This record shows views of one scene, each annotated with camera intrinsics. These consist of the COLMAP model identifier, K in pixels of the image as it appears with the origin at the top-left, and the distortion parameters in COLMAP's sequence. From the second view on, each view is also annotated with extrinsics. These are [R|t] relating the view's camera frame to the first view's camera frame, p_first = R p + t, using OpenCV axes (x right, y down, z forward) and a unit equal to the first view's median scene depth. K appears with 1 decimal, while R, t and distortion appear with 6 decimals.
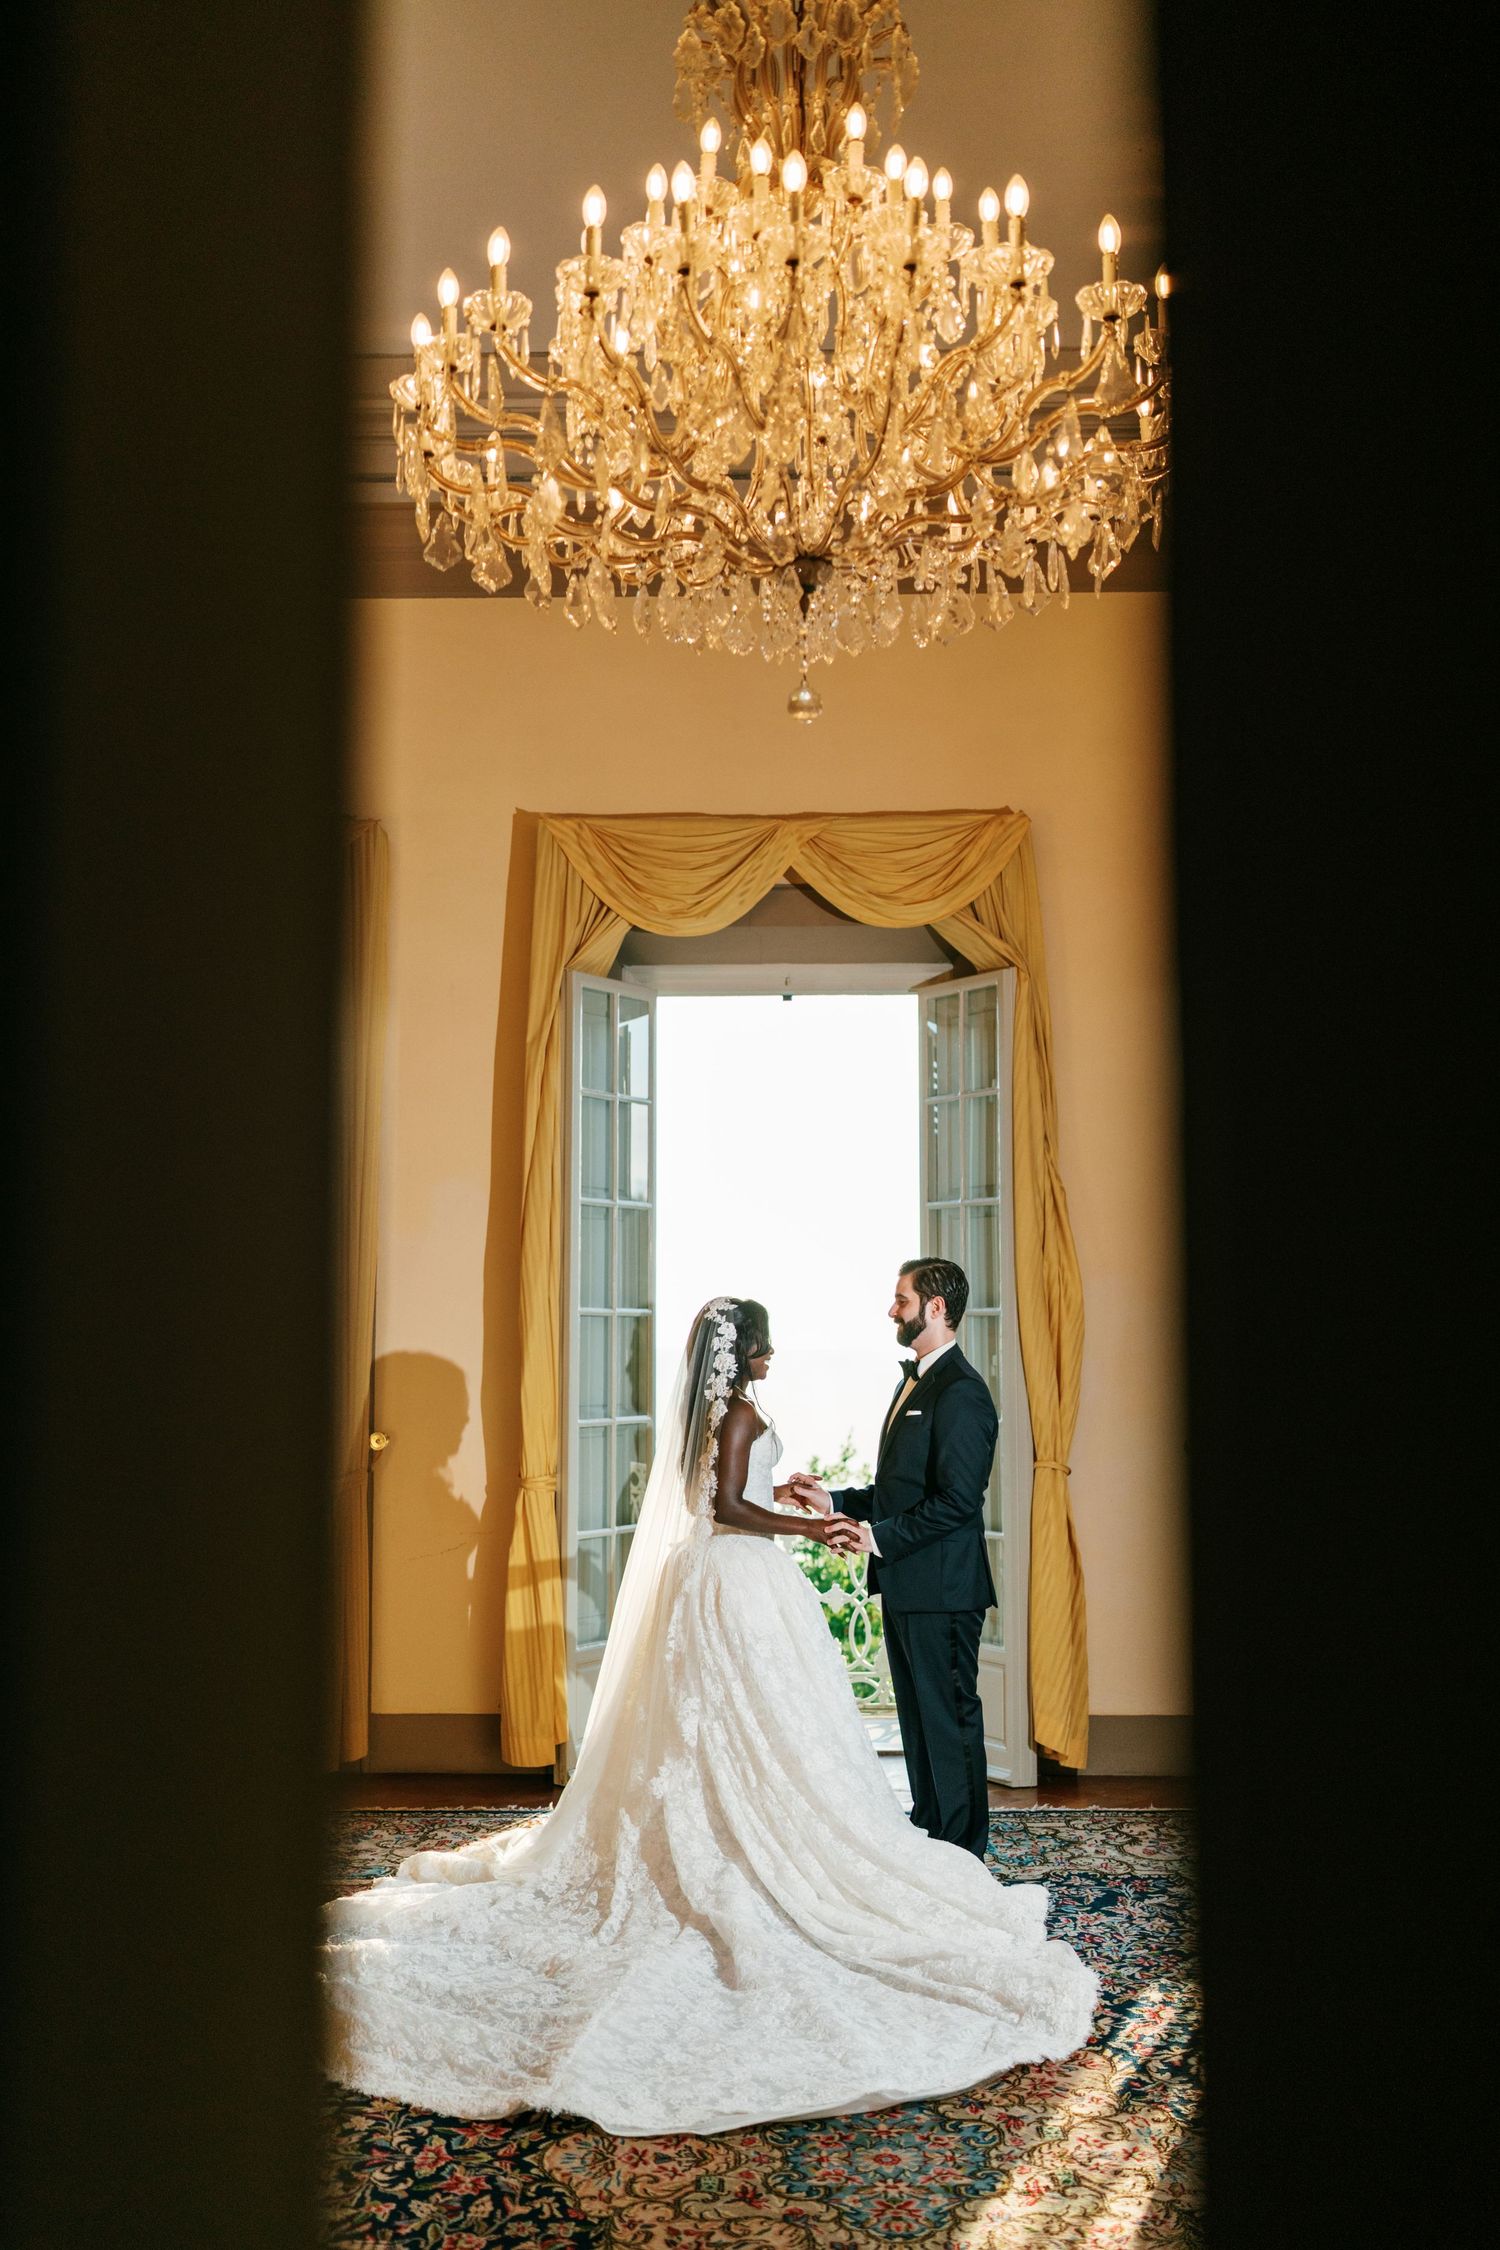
lens RADIAL K [[2173.7, 0, 750.0], [0, 2173.7, 1125.0], [0, 0, 1]] dist [-0.005511, -0.005756]
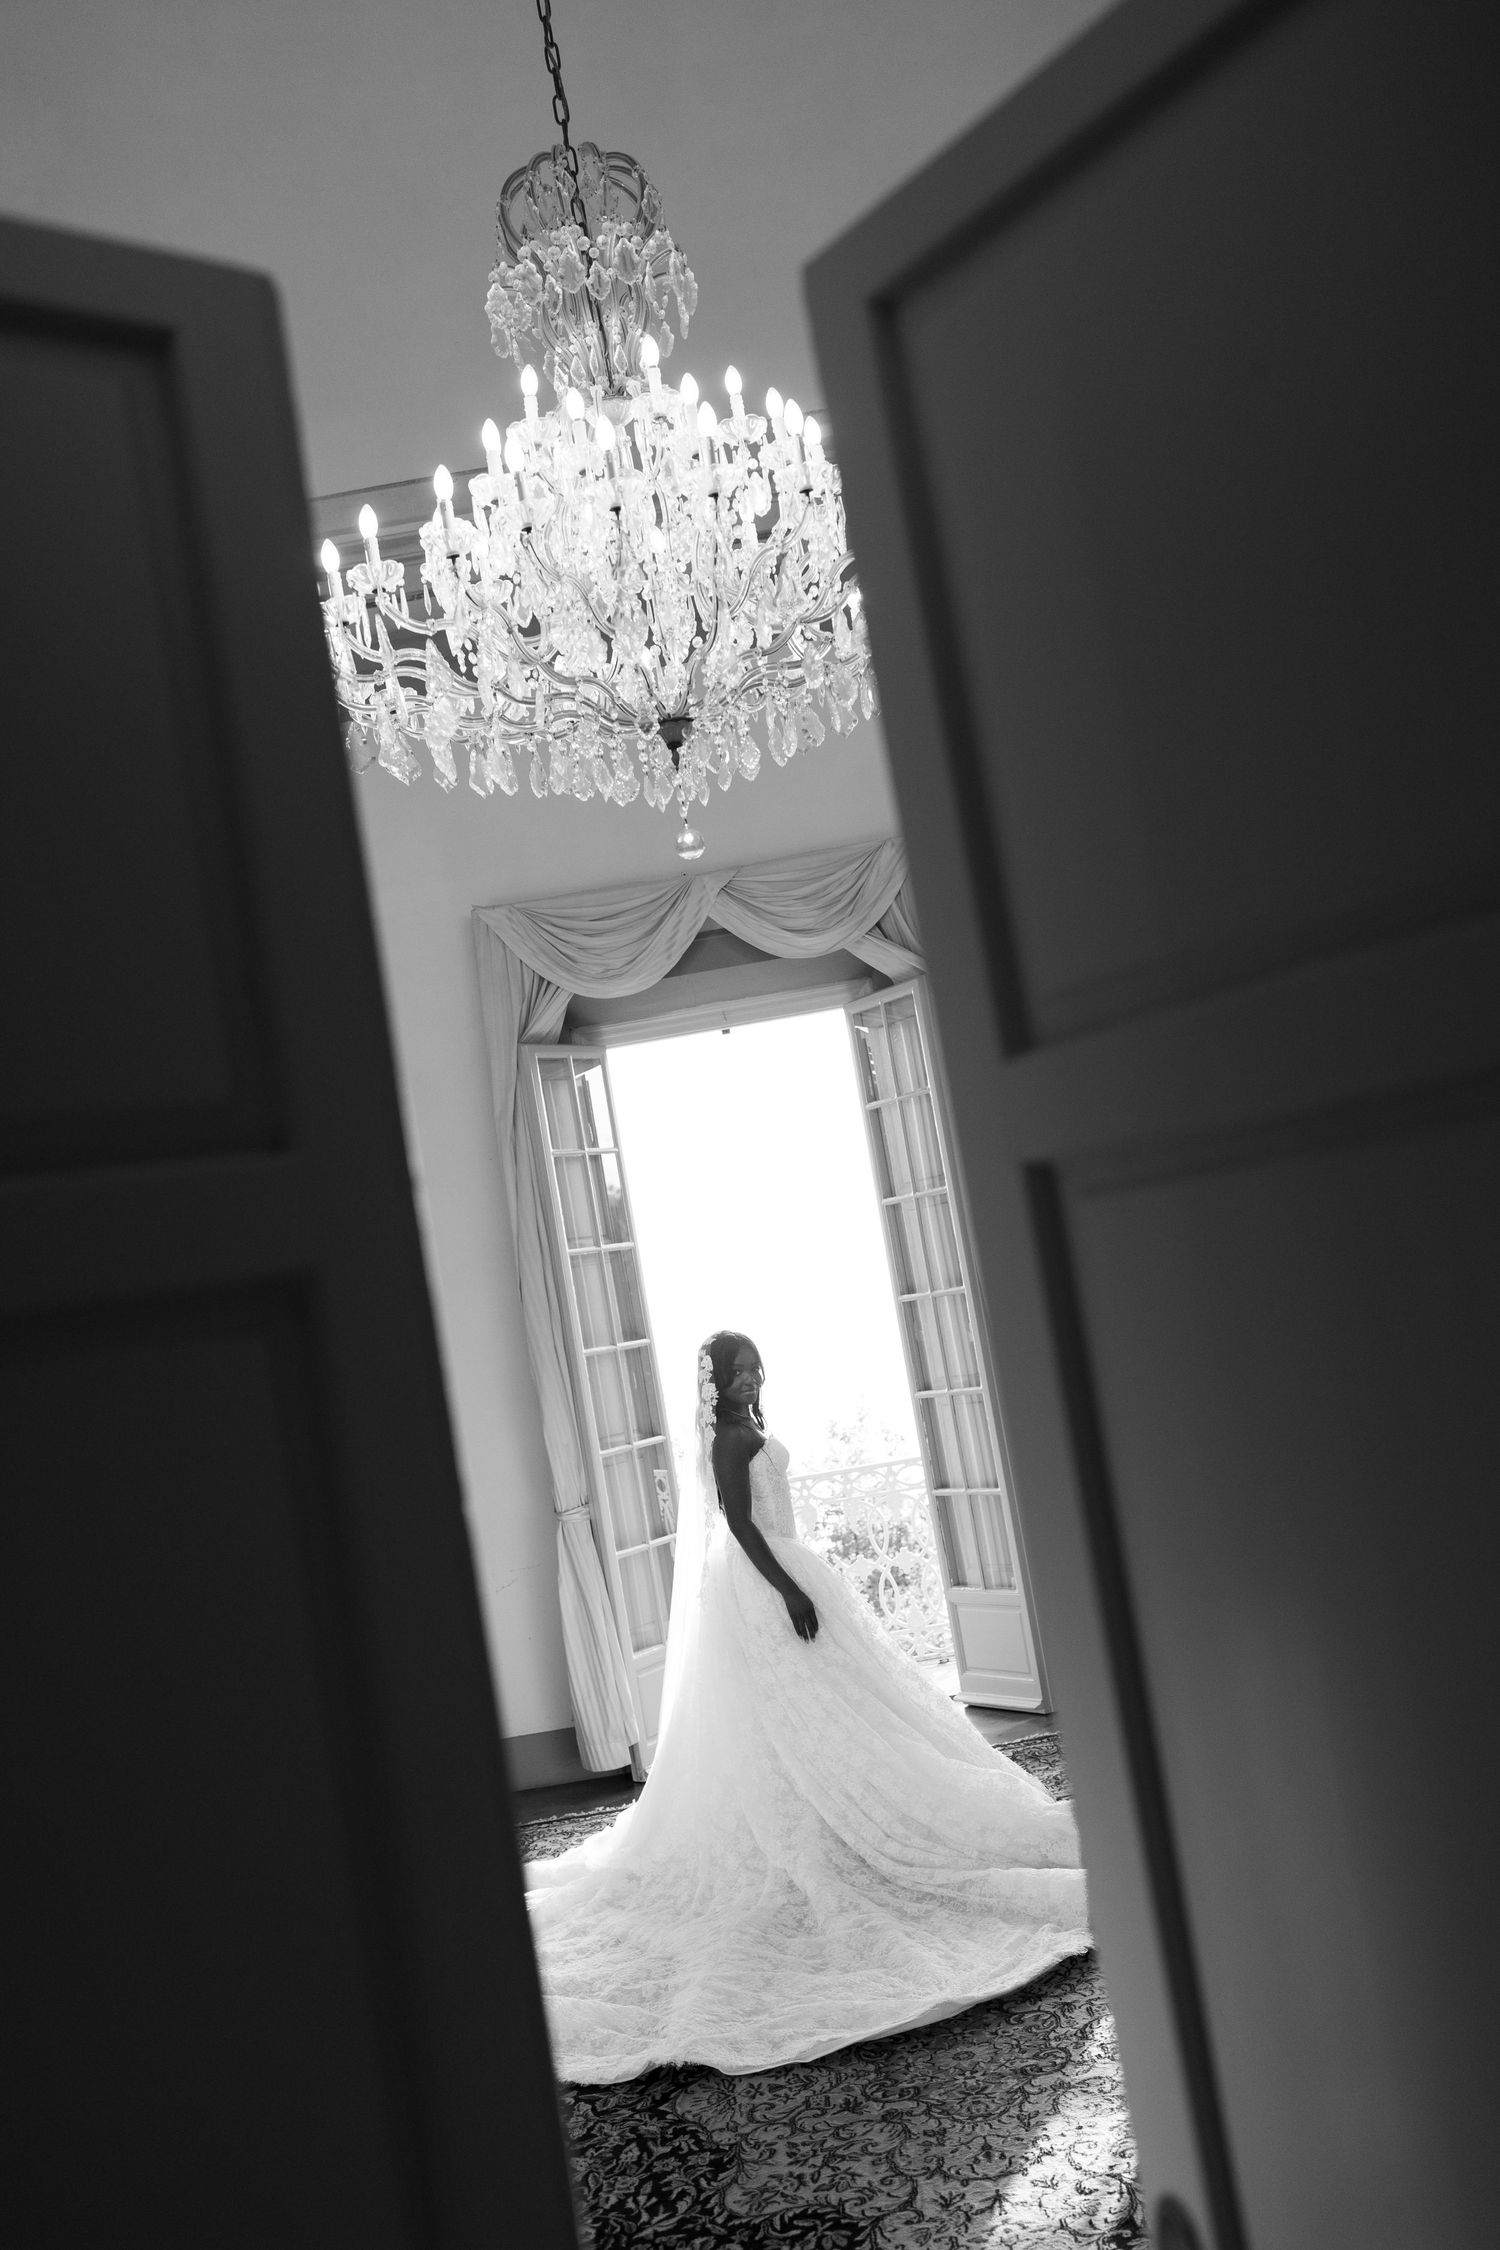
lens RADIAL K [[2169.2, 0, 750.0], [0, 2169.2, 1125.0], [0, 0, 1]] dist [-0.054817, 0.161171]
pose [[0.986165, -0.165393, 0.011139, 0.018789], [0.165184, 0.986105, 0.017621, -0.059350], [-0.013899, -0.015537, 0.999783, -0.156651]]
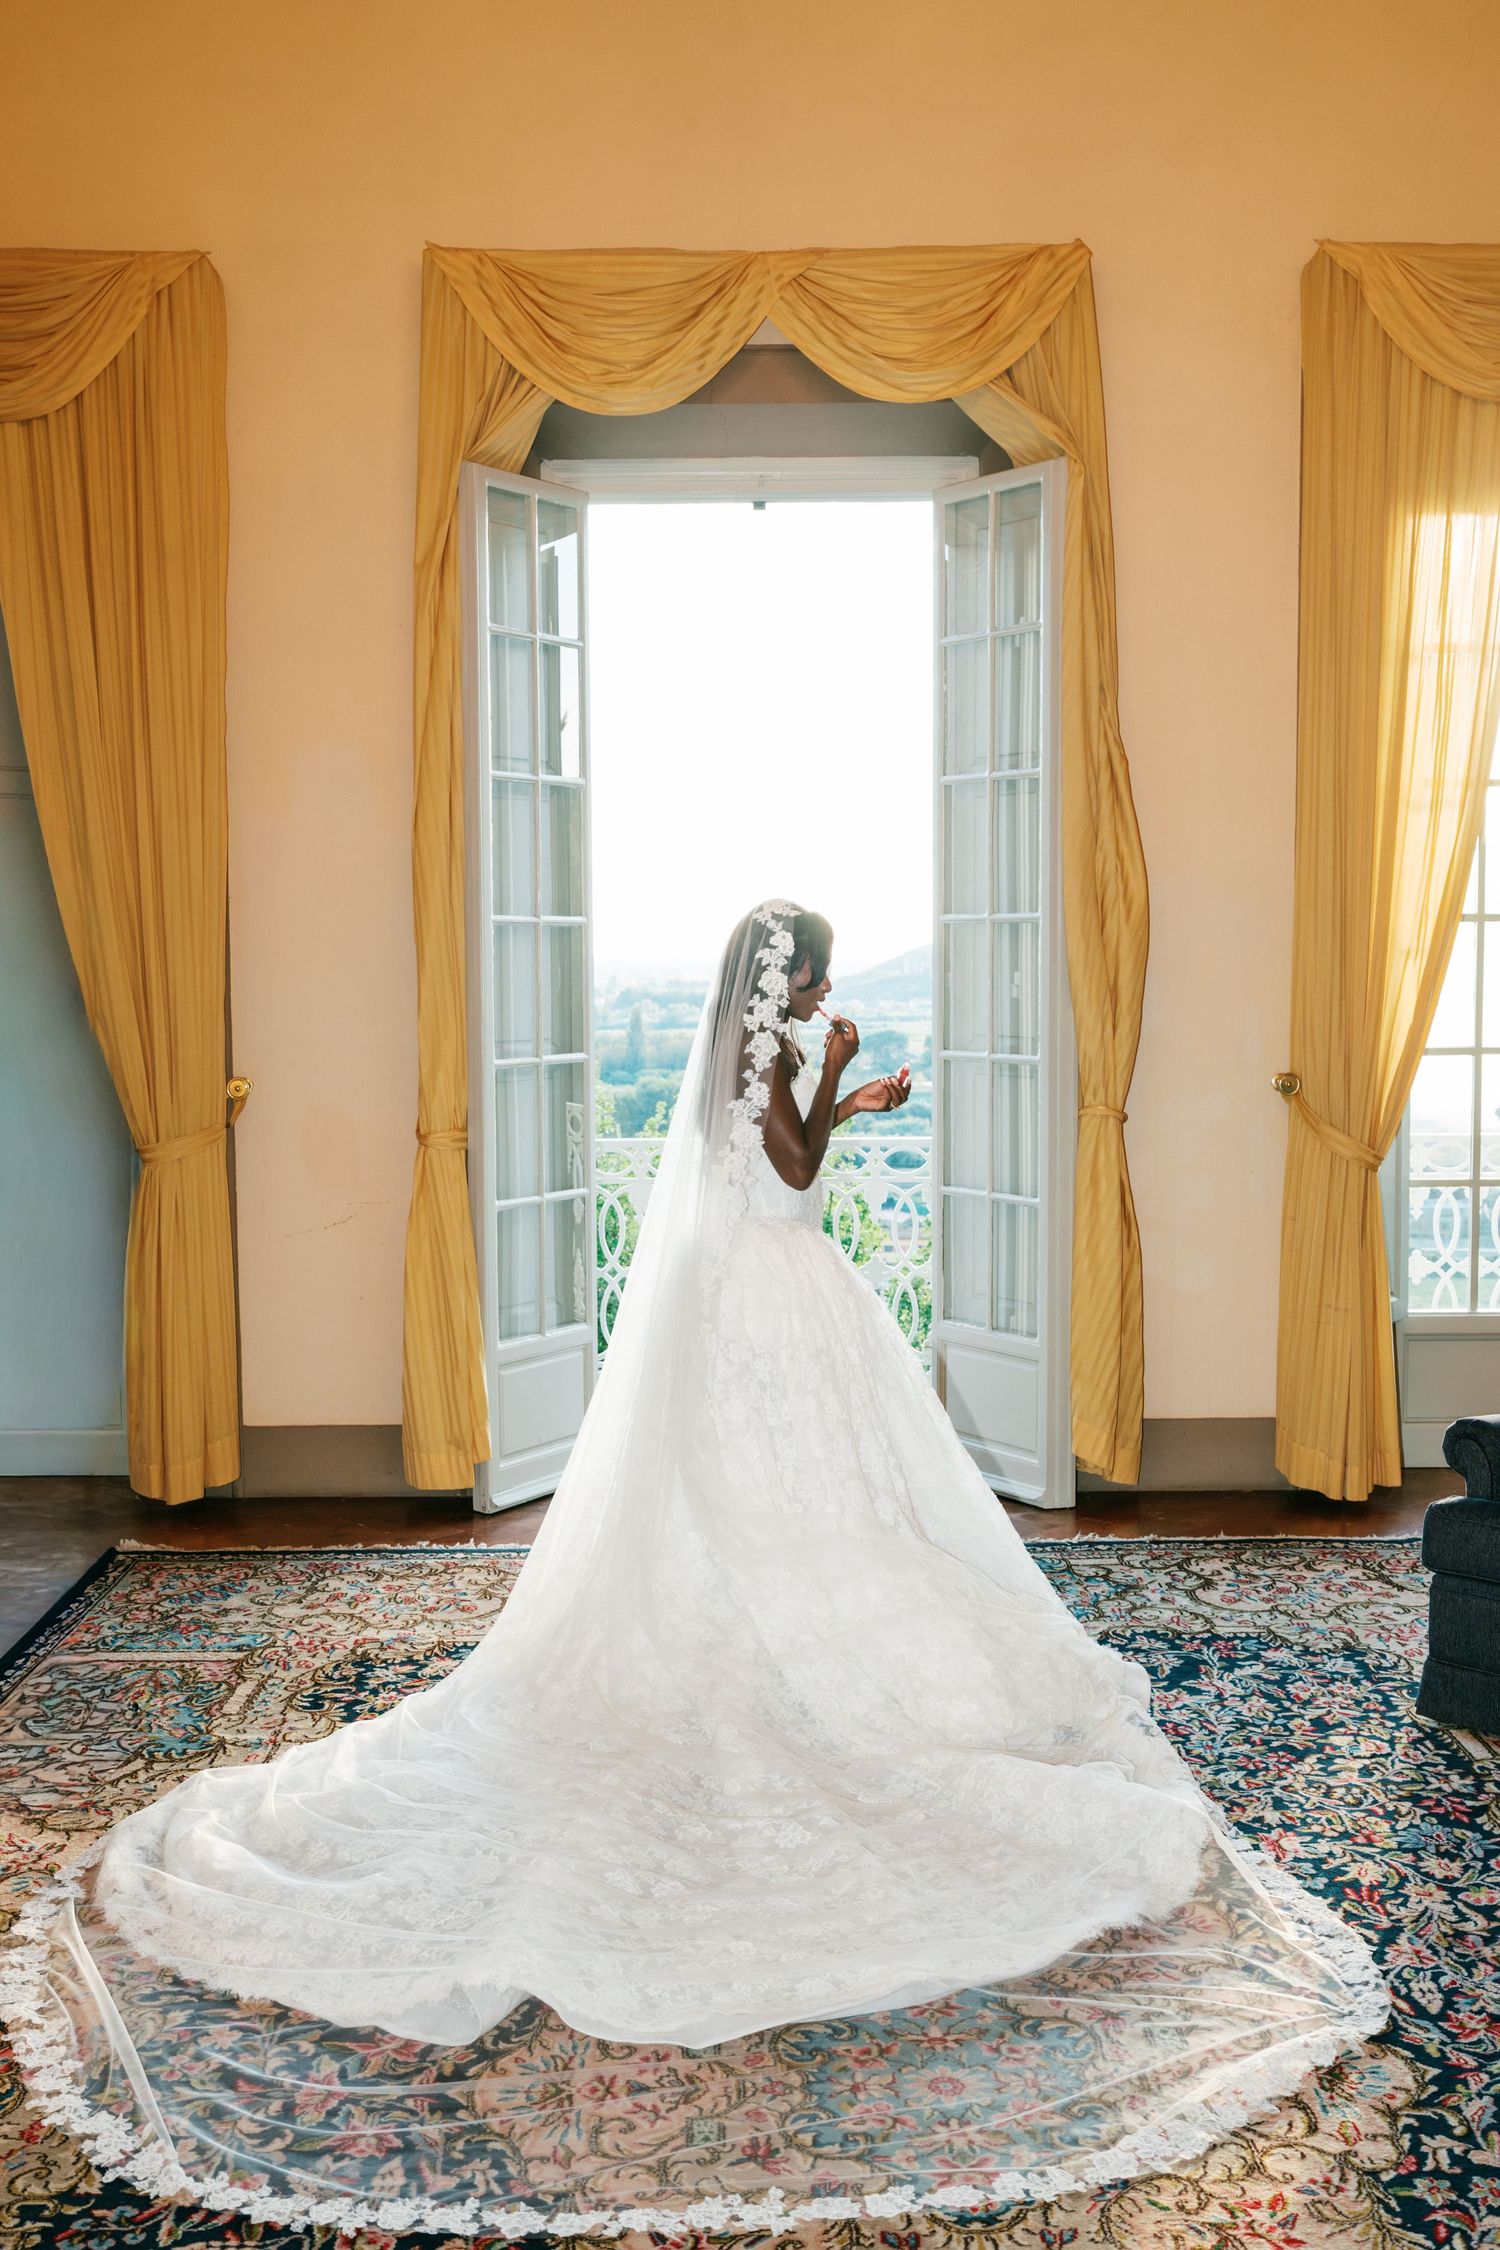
lens RADIAL K [[2436.8, 0, 736.6], [0, 2436.8, 1146.1], [0, 0, 1]] dist [-0.008883, 0.001870]
pose [[0.999724, -0.007280, 0.022328, -0.022483], [0.003159, 0.983787, 0.179314, 0.018315], [-0.023271, -0.179195, 0.983538, 0.246028]]
